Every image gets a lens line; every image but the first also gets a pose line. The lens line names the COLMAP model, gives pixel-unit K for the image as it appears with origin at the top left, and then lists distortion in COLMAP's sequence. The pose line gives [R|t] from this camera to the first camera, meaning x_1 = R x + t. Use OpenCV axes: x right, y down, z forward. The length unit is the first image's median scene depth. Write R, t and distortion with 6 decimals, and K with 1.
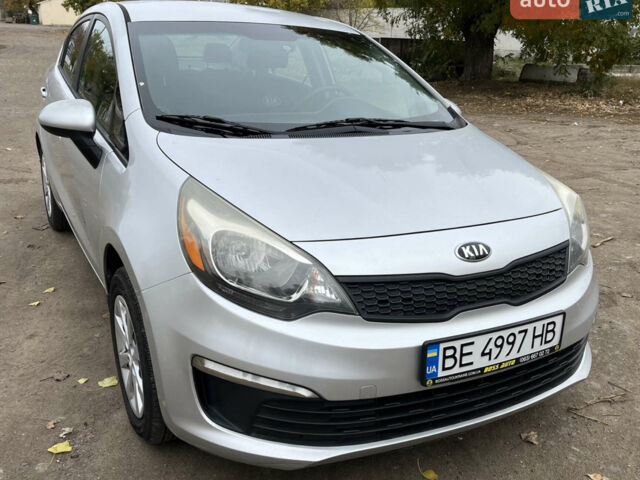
lens RADIAL K [[433.2, 0, 319.9], [0, 433.2, 253.0], [0, 0, 1]] dist [0.045129, -0.001186]
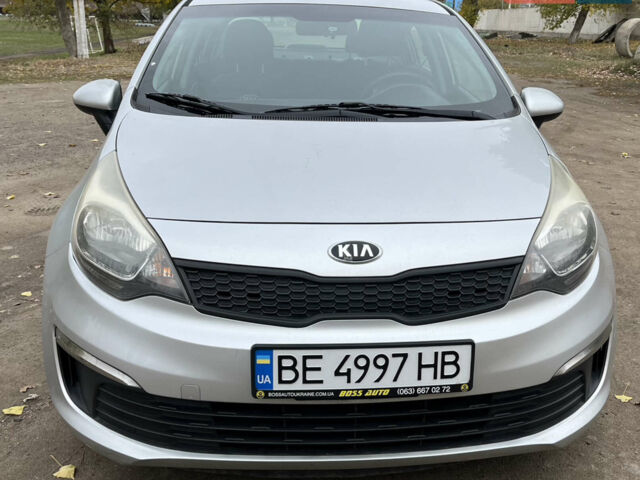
lens RADIAL K [[487.8, 0, 320.0], [0, 487.8, 240.0], [0, 0, 1]] dist [0.050636, -0.002452]
pose [[0.959436, 0.099536, -0.263769, 0.542355], [-0.112050, 0.993161, -0.032790, 0.012845], [0.258702, 0.061016, 0.964028, 0.073220]]
